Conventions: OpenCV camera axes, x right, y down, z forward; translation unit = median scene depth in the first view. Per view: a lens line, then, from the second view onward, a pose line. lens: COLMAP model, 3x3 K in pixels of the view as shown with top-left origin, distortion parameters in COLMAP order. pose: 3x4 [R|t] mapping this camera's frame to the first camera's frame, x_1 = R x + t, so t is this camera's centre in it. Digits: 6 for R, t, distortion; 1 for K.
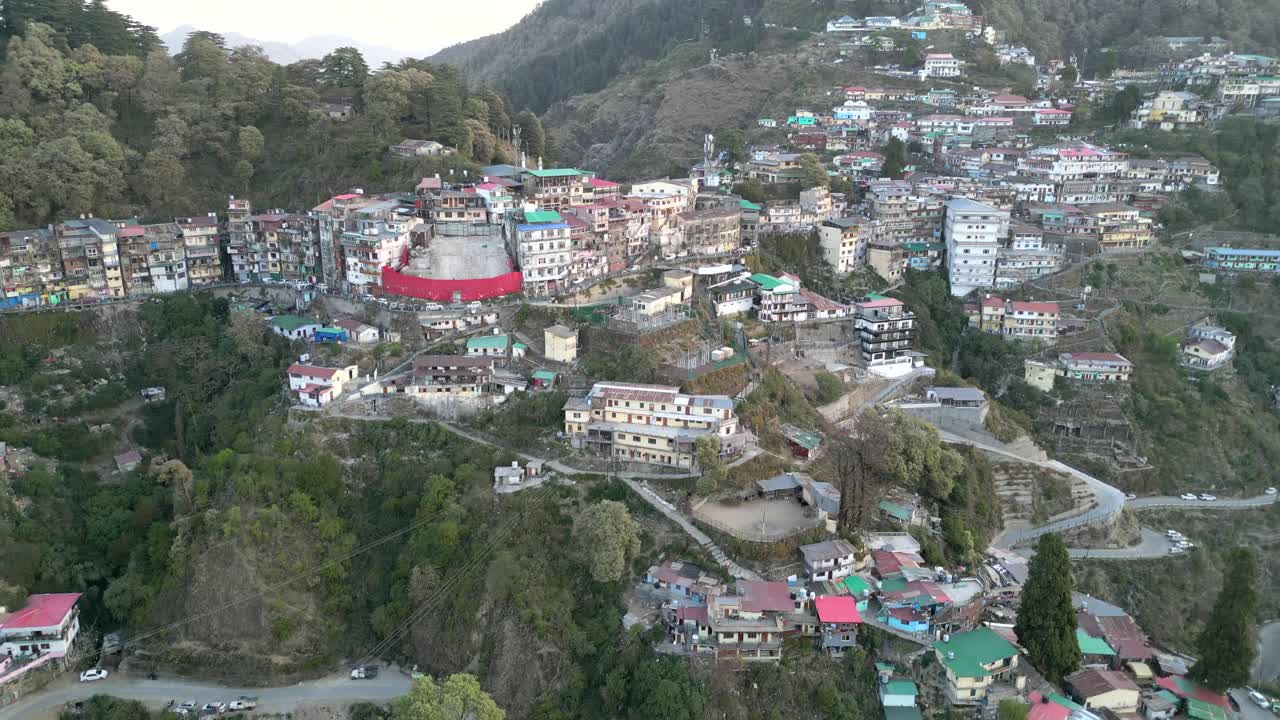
lens RADIAL K [[937.8, 0, 638.3], [0, 937.8, 353.5], [0, 0, 1]] dist [0.086933, -0.075940]
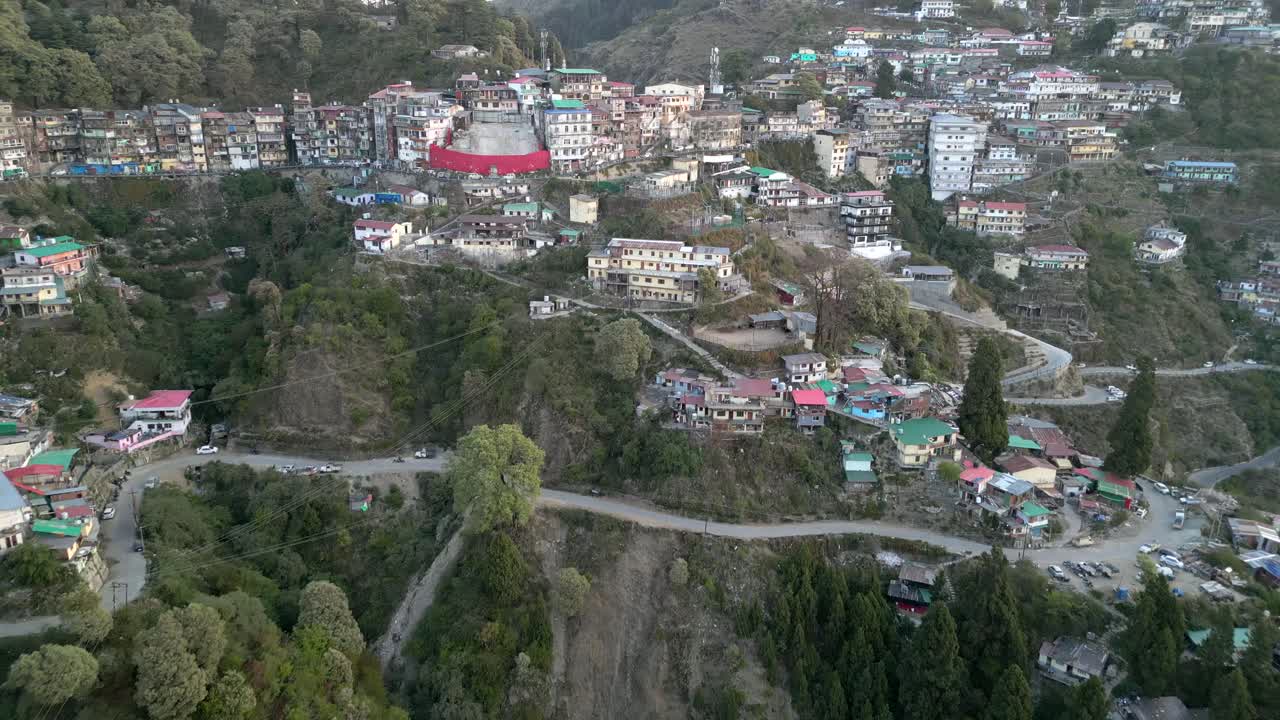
lens RADIAL K [[937.8, 0, 639.4], [0, 937.8, 352.9], [0, 0, 1]] dist [0.086933, -0.075940]
pose [[0.999932, 0.008640, -0.007893, -0.002187], [-0.008448, 0.999674, 0.024100, 0.126634], [0.008099, -0.024032, 0.999678, -0.155554]]
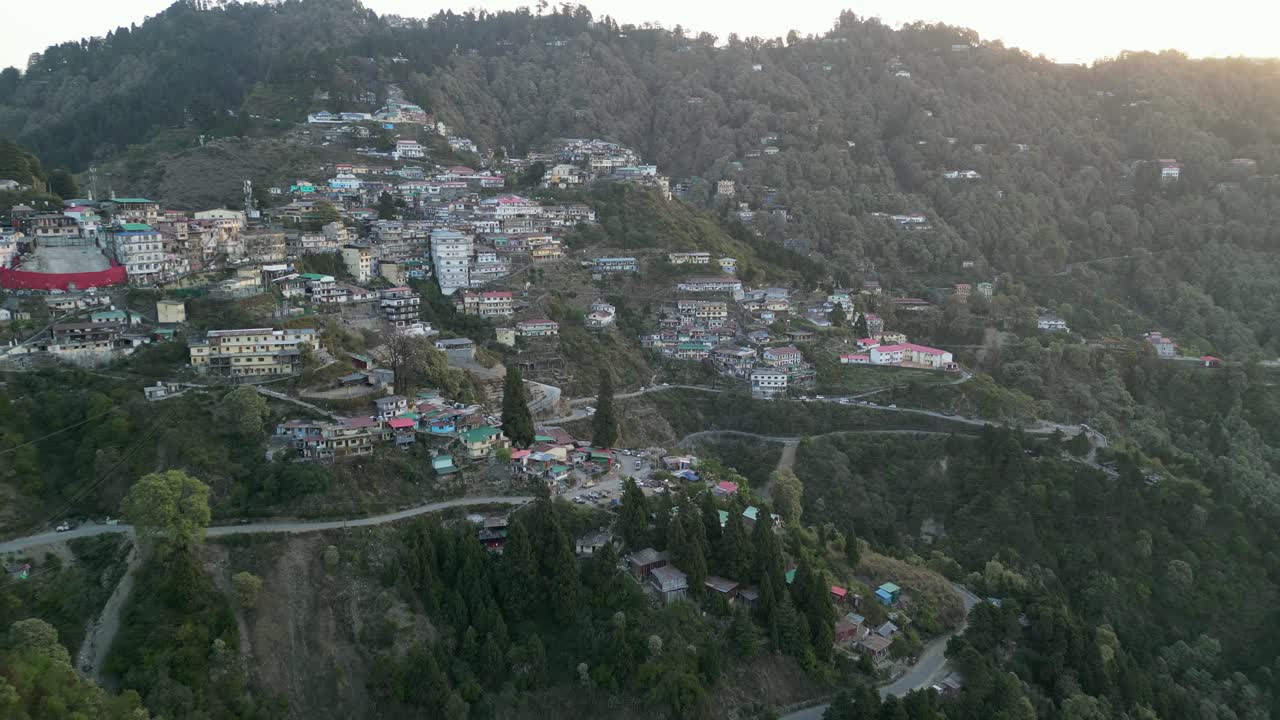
lens RADIAL K [[937.8, 0, 645.8], [0, 937.8, 354.6], [0, 0, 1]] dist [0.086933, -0.075940]
pose [[0.855933, -0.098688, 0.507582, -0.183159], [0.152529, 0.986127, -0.065479, 0.224959], [-0.494078, 0.133467, 0.859112, -0.482133]]
